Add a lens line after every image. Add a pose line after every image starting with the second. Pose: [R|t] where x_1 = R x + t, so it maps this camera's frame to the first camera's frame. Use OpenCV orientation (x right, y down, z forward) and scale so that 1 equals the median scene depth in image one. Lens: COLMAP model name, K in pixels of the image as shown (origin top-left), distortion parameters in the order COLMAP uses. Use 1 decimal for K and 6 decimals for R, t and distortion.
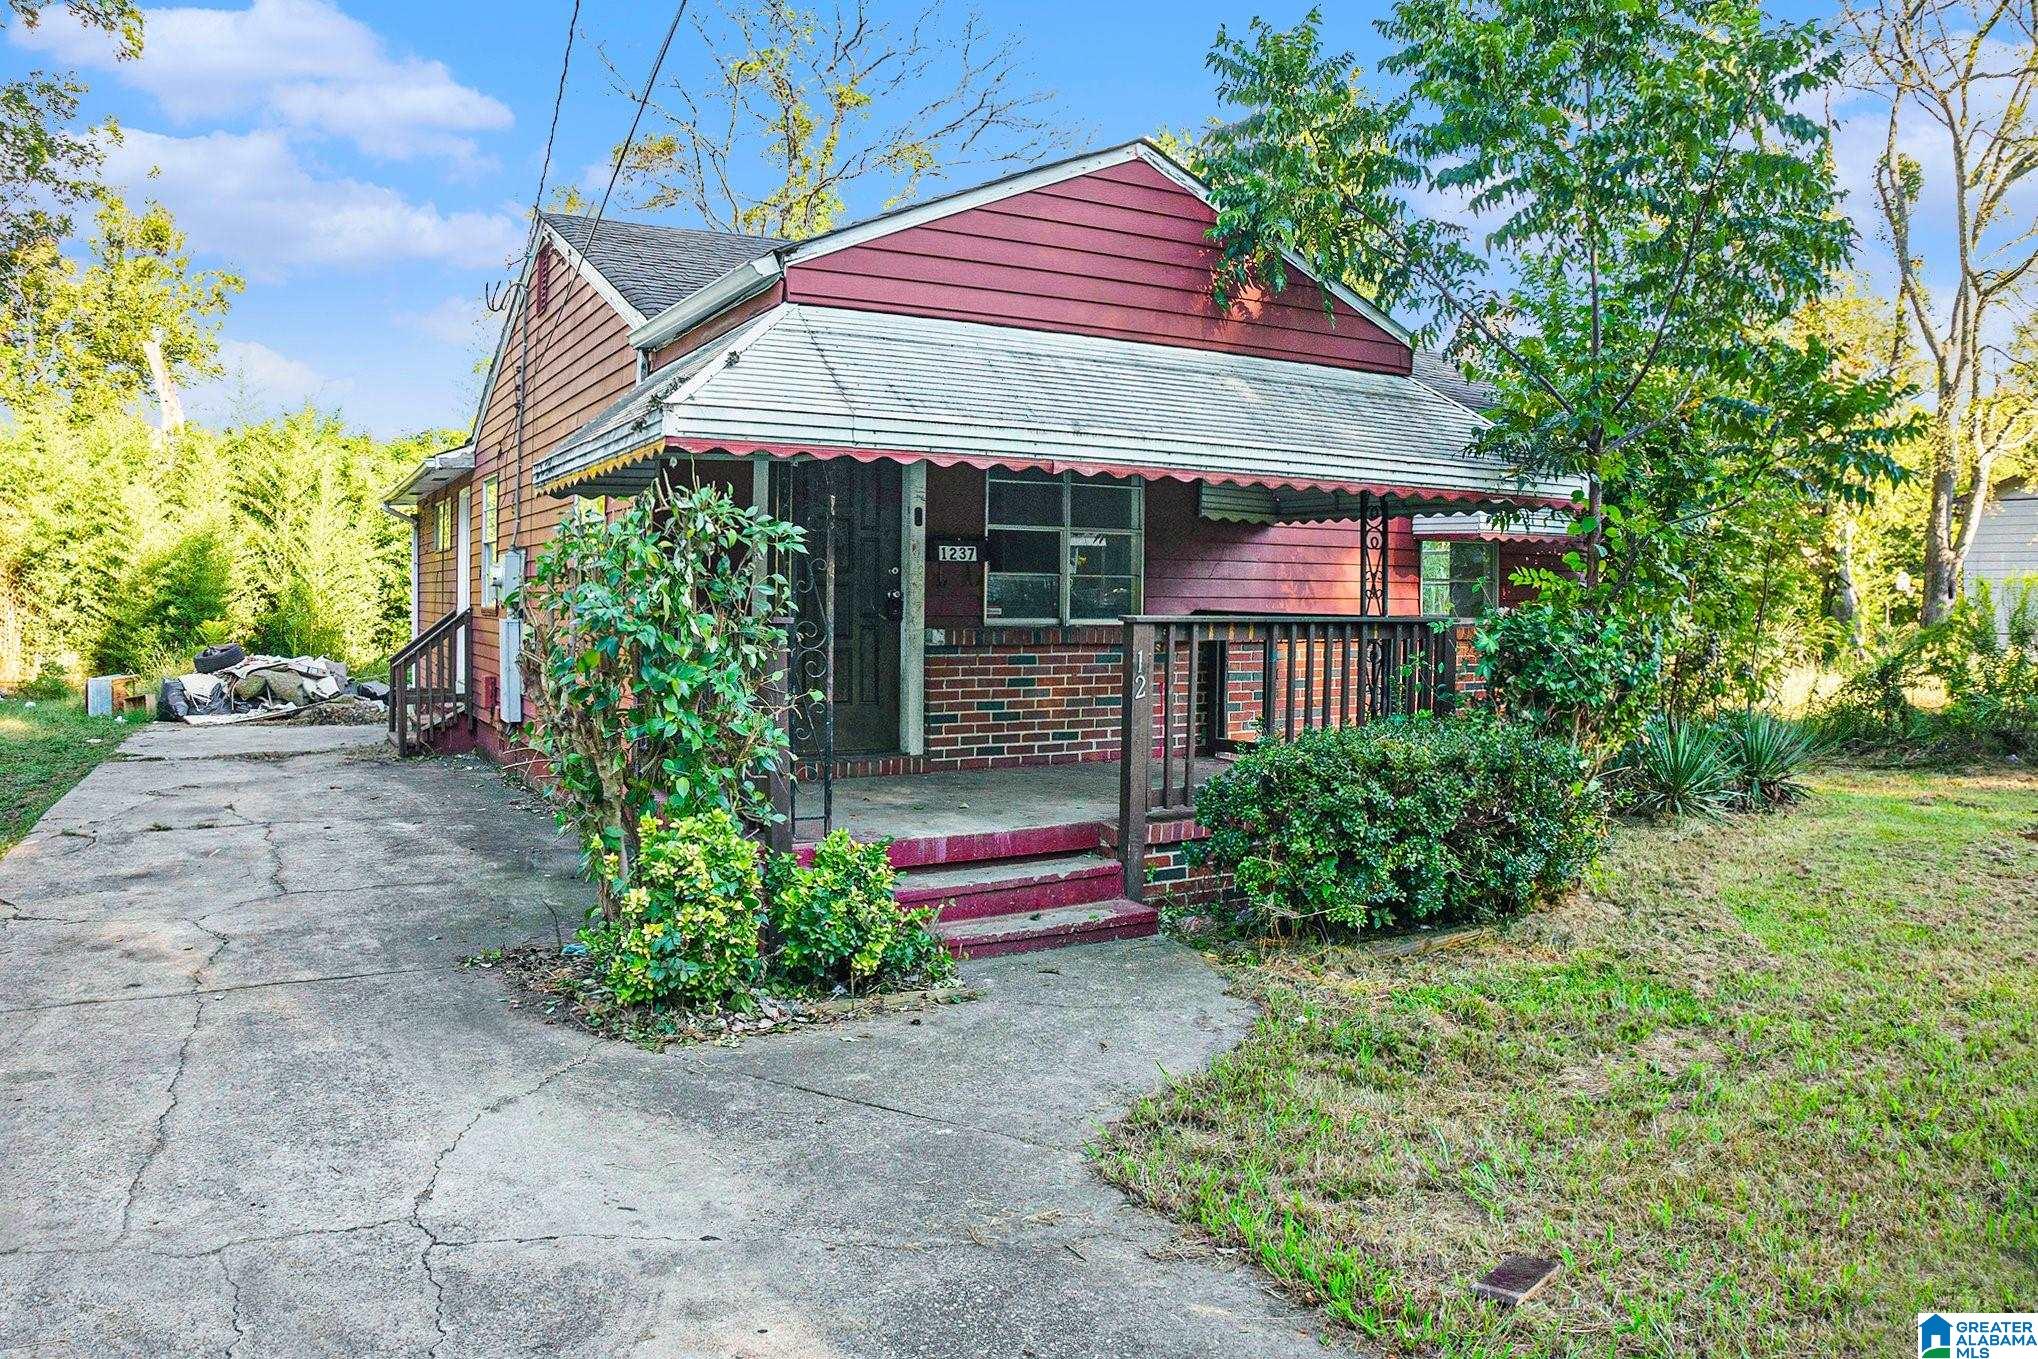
lens RADIAL K [[1415.8, 0, 1040.2], [0, 1415.8, 619.7], [0, 0, 1]] dist [-0.128906, -0.005502]
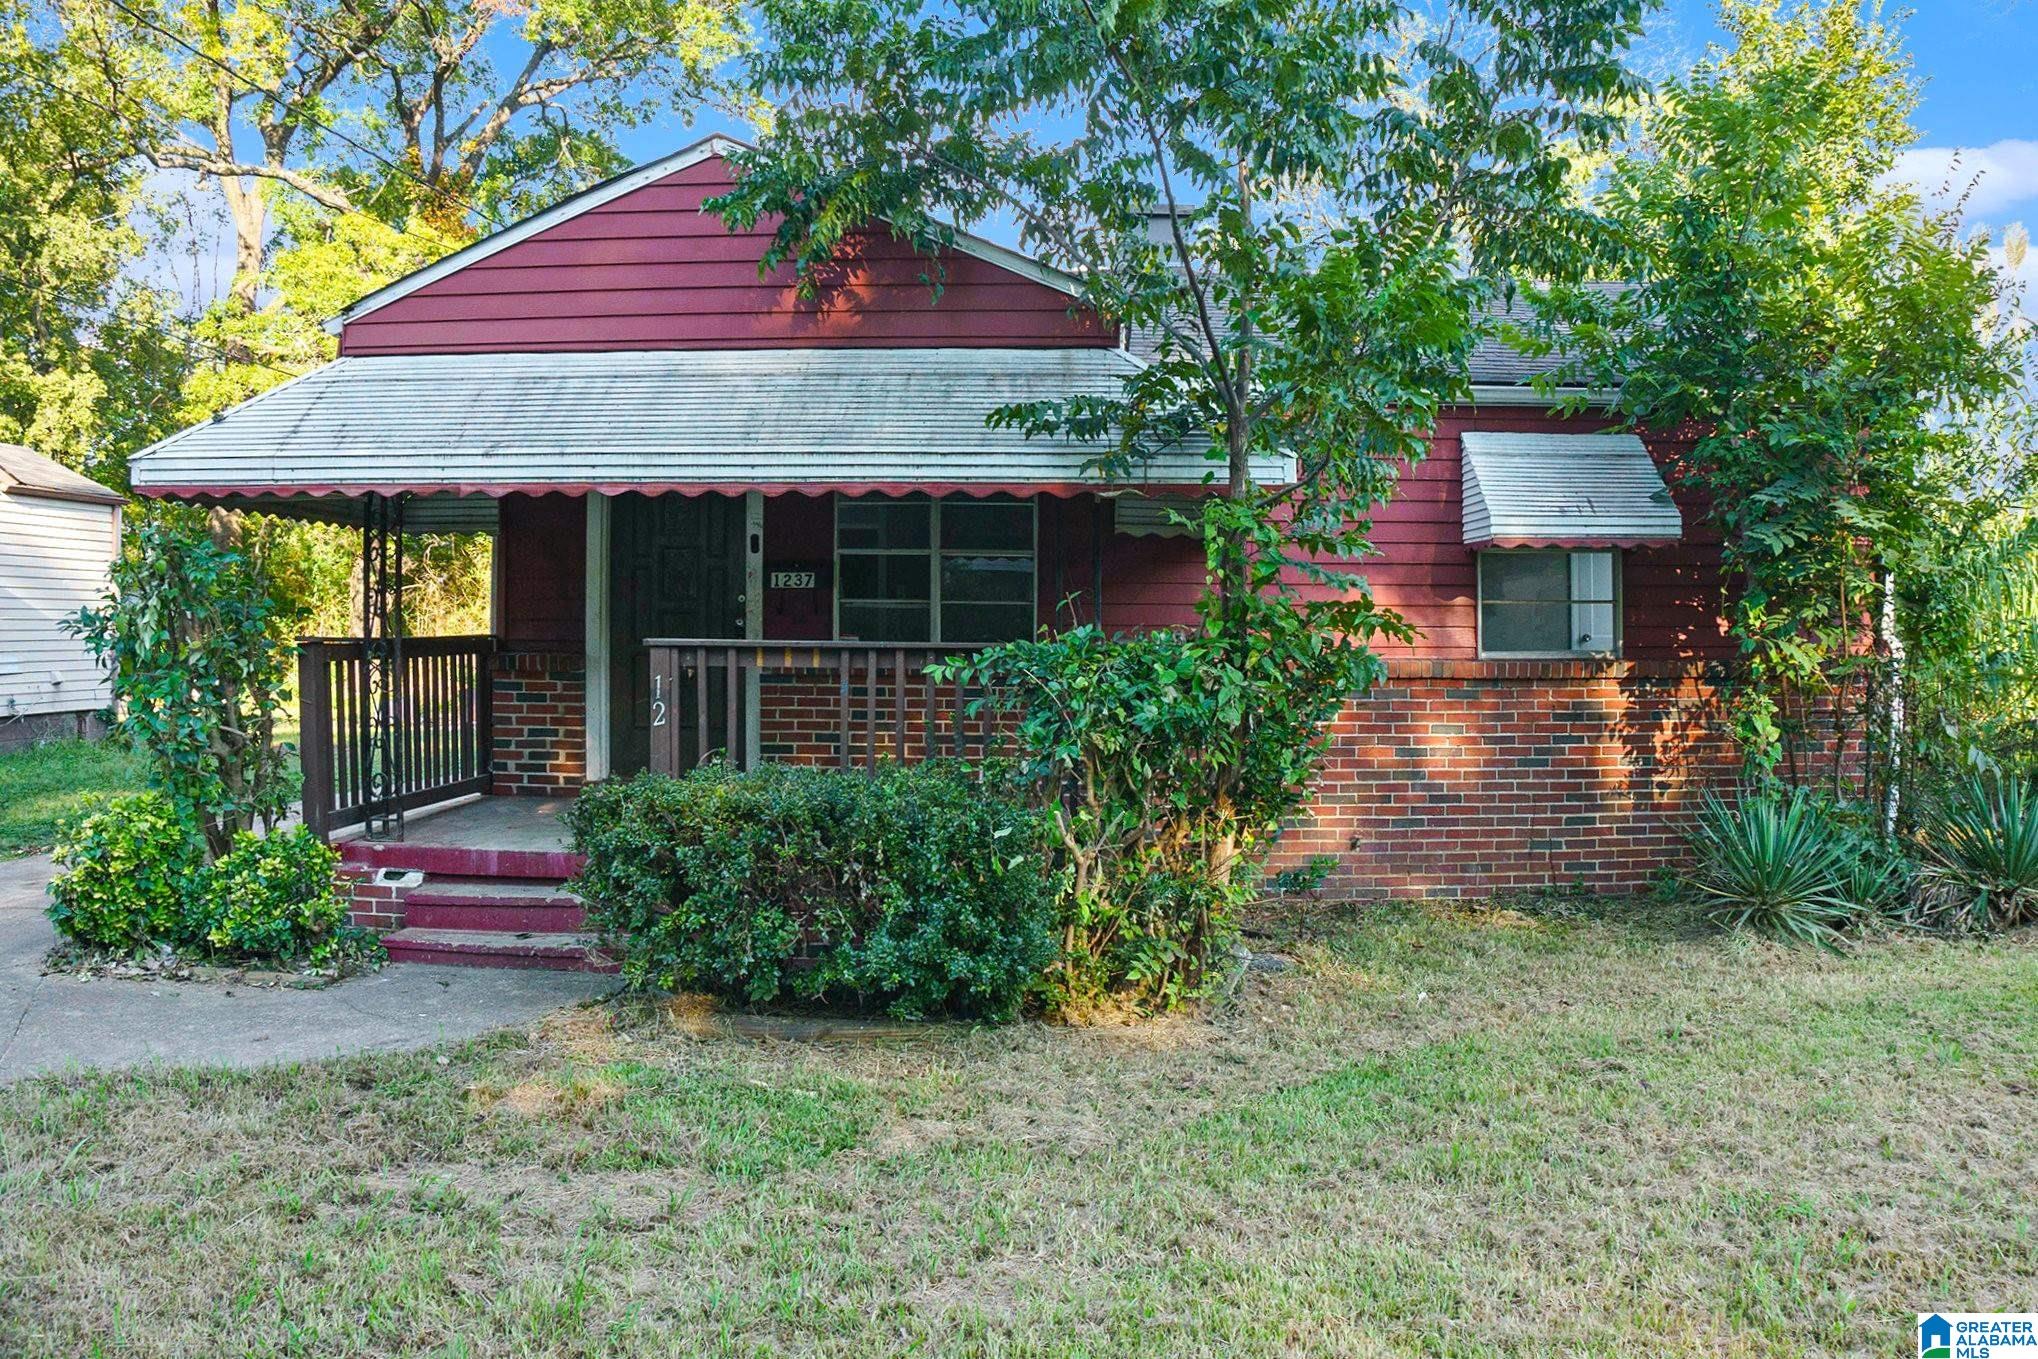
lens RADIAL K [[1415.8, 0, 1028.2], [0, 1415.8, 666.0], [0, 0, 1]] dist [-0.128906, -0.005502]
pose [[0.851531, 0.008639, -0.524233, 0.708321], [-0.007154, 0.999963, 0.004858, 0.008101], [0.524255, -0.000386, 0.851561, 0.301354]]
